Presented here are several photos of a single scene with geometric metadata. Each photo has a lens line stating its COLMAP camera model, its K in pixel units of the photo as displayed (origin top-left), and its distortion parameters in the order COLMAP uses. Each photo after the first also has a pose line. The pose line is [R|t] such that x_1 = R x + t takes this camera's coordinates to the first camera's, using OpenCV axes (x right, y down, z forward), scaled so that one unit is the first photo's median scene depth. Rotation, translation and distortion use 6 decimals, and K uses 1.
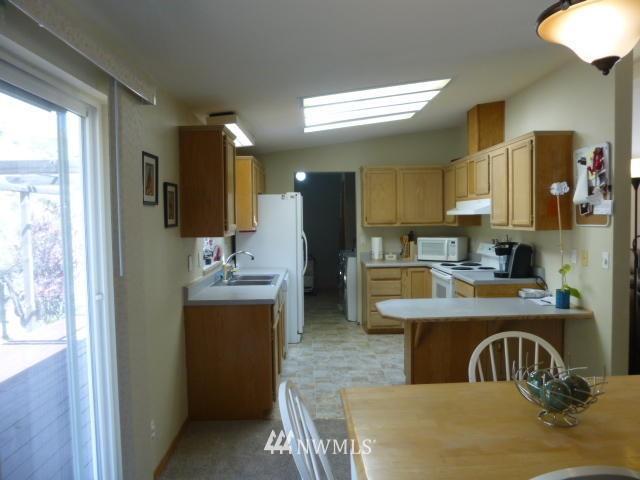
lens RADIAL K [[481.5, 0, 320.7], [0, 481.5, 243.9], [0, 0, 1]] dist [-0.061982, 0.044318]
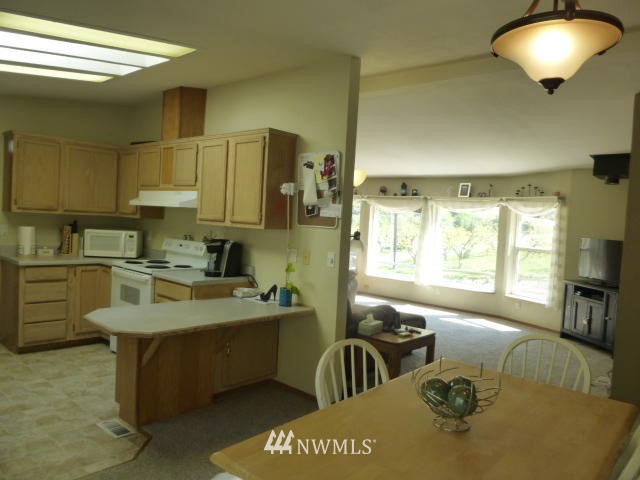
lens RADIAL K [[481.5, 0, 323.1], [0, 481.5, 243.7], [0, 0, 1]] dist [-0.061982, 0.044318]
pose [[0.683560, 0.018262, 0.729666, -0.157923], [-0.029022, 0.999576, 0.002171, -0.002732], [-0.729318, -0.022660, 0.683800, 0.193543]]
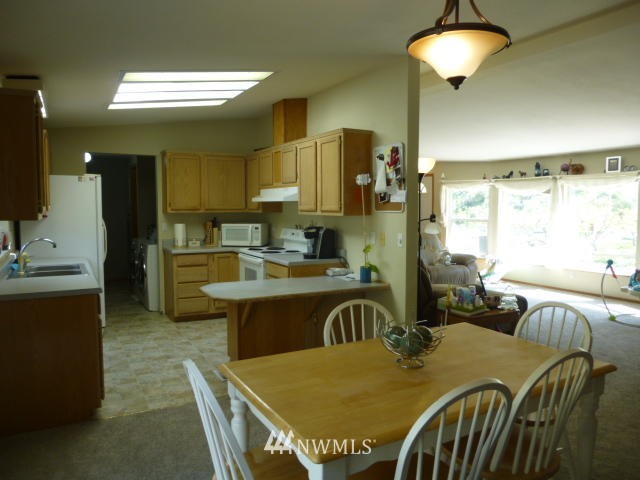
lens RADIAL K [[481.5, 0, 321.0], [0, 481.5, 243.7], [0, 0, 1]] dist [-0.061982, 0.044318]
pose [[0.890852, -0.018436, 0.453919, -0.100821], [0.008884, 0.999692, 0.023166, 0.009816], [-0.454206, -0.016605, 0.890742, -0.001834]]
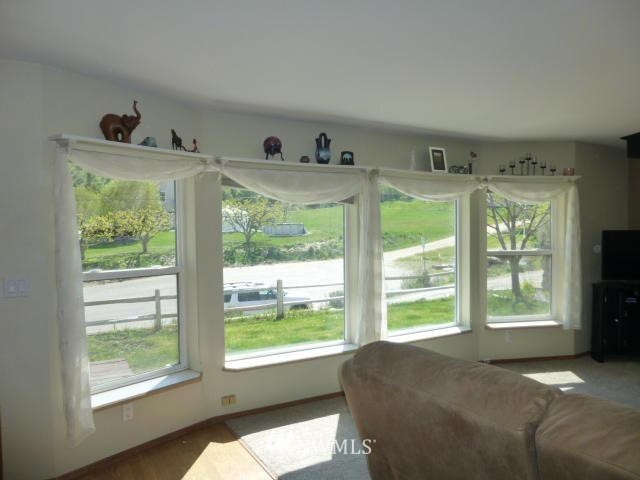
lens RADIAL K [[481.5, 0, 319.1], [0, 481.5, 241.0], [0, 0, 1]] dist [-0.061982, 0.044318]
pose [[-0.471725, -0.015597, 0.881608, 0.881073], [0.061085, 0.996863, 0.050321, -0.127724], [-0.879627, 0.077591, -0.469292, 1.936635]]
